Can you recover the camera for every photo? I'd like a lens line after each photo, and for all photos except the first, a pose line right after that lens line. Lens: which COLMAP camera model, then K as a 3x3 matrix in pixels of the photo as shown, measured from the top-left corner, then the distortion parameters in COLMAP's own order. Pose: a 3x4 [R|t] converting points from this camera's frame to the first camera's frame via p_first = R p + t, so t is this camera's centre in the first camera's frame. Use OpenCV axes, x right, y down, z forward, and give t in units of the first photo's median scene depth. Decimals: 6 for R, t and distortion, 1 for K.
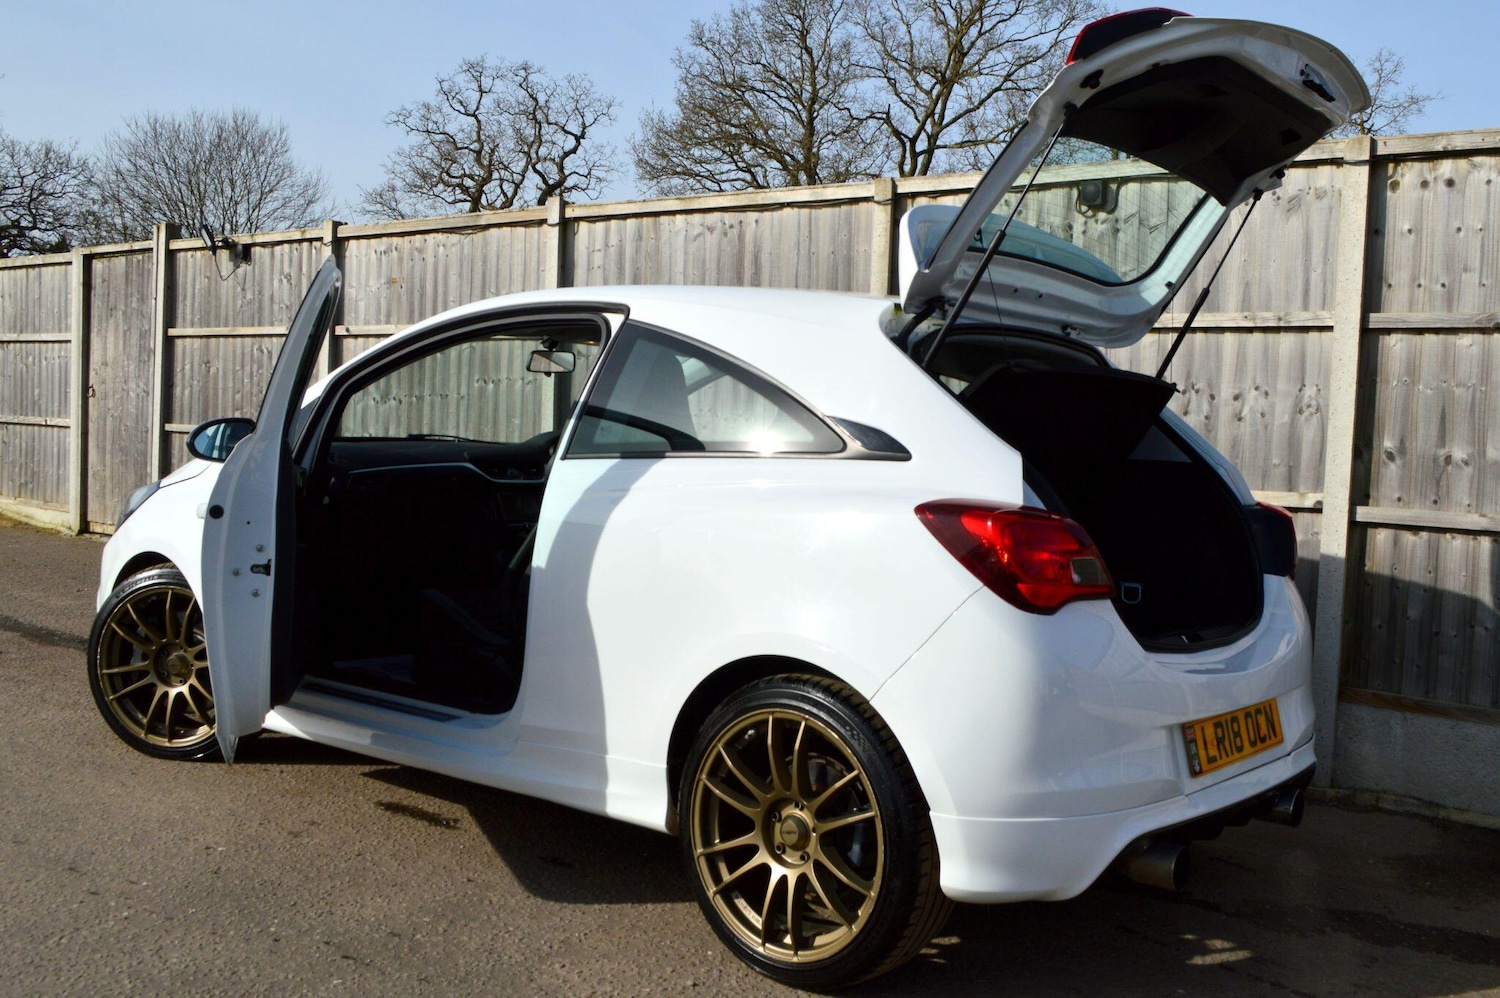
lens RADIAL K [[1631.0, 0, 750.0], [0, 1631.0, 499.0], [0, 0, 1]] dist [-0.019316, 0.024400]
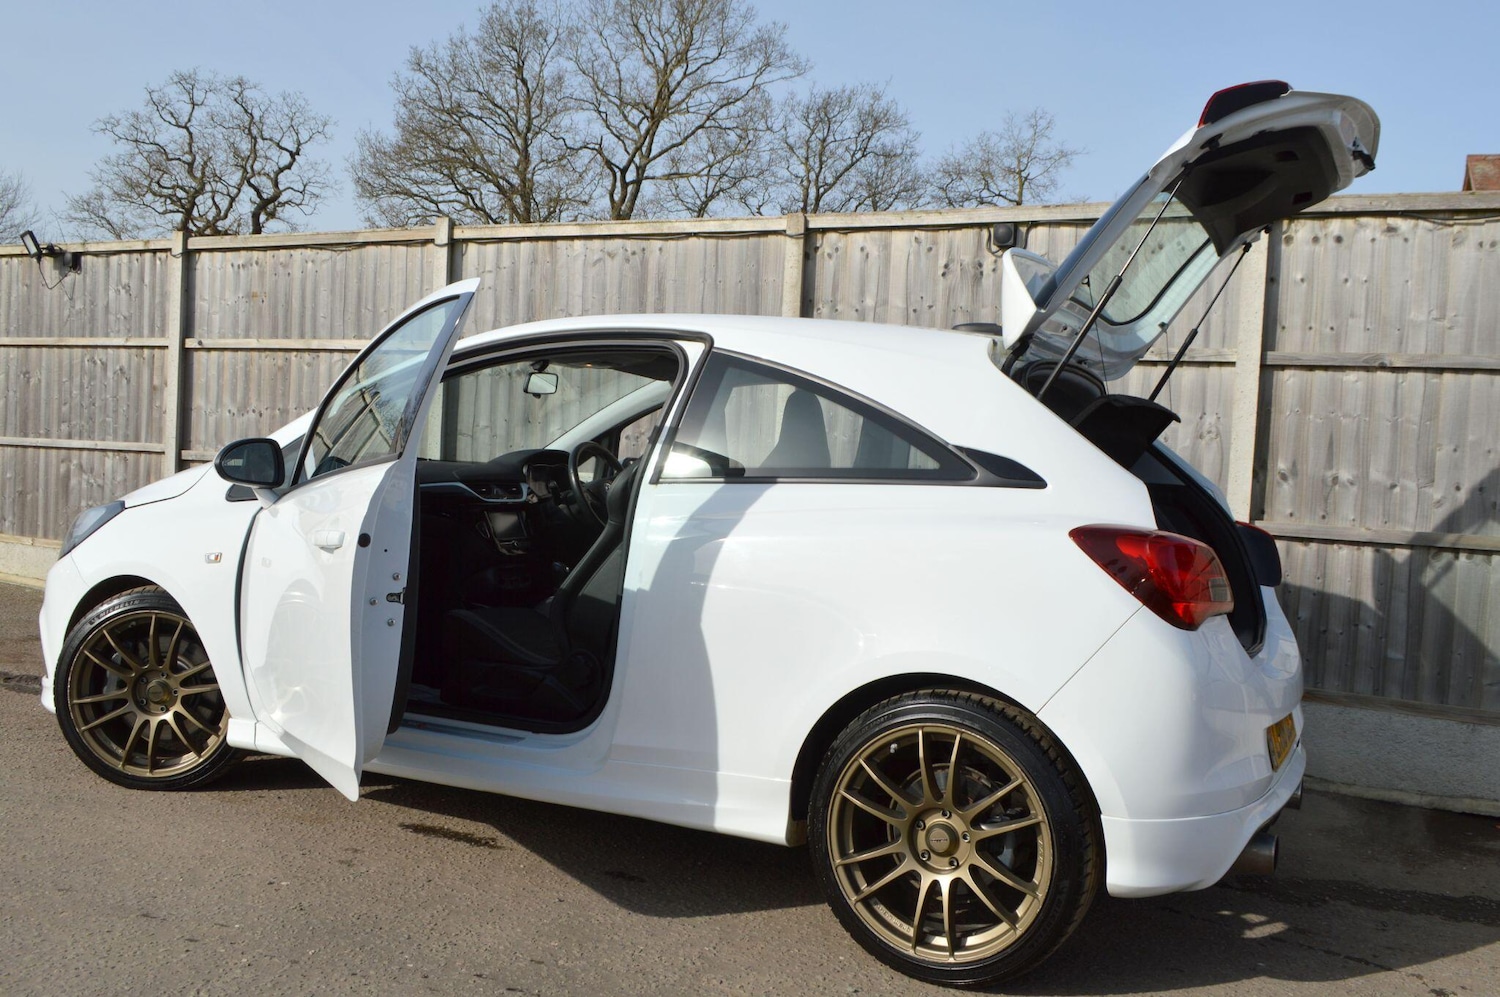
lens RADIAL K [[1517.5, 0, 708.7], [0, 1517.5, 506.6], [0, 0, 1]] dist [-0.020208, 0.011873]
pose [[0.976111, -0.003748, 0.217238, -0.227399], [0.003011, 0.999989, 0.003723, -0.010577], [-0.217250, -0.002980, 0.976112, 0.051190]]
